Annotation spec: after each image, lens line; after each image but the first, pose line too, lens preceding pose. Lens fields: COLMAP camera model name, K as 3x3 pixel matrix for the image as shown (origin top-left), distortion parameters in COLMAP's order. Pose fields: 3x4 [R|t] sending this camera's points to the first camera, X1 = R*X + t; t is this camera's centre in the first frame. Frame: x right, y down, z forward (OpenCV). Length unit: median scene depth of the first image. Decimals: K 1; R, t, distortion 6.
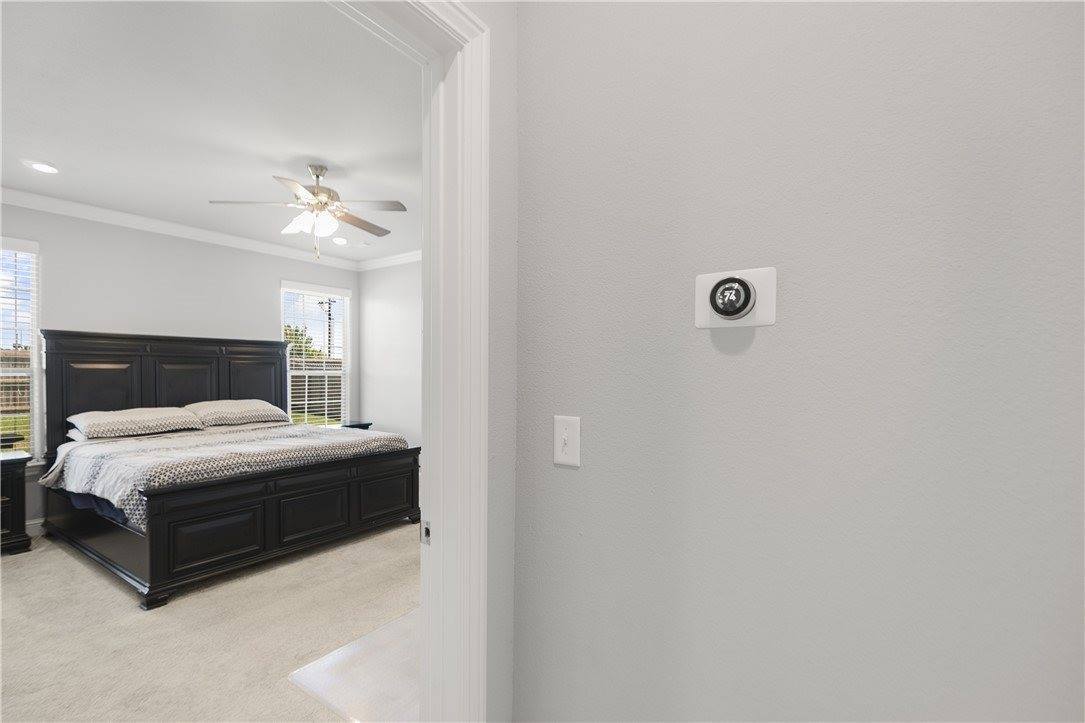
lens RADIAL K [[503.9, 0, 544.9], [0, 503.9, 365.4], [0, 0, 1]] dist [0.000888, -0.001530]
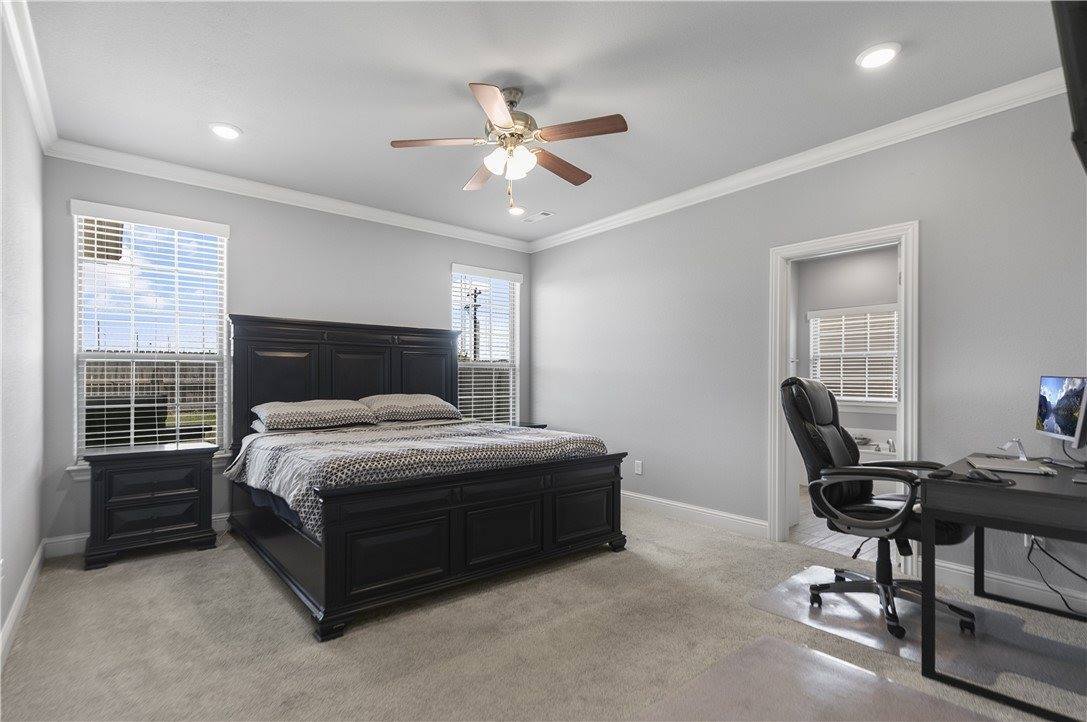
lens RADIAL K [[504.8, 0, 540.9], [0, 504.8, 367.8], [0, 0, 1]] dist [0.000888, -0.001530]
pose [[0.966032, -0.006587, -0.258339, -0.191413], [0.000196, 0.999694, -0.024755, 0.056702], [0.258423, 0.023864, 0.965737, 0.240520]]
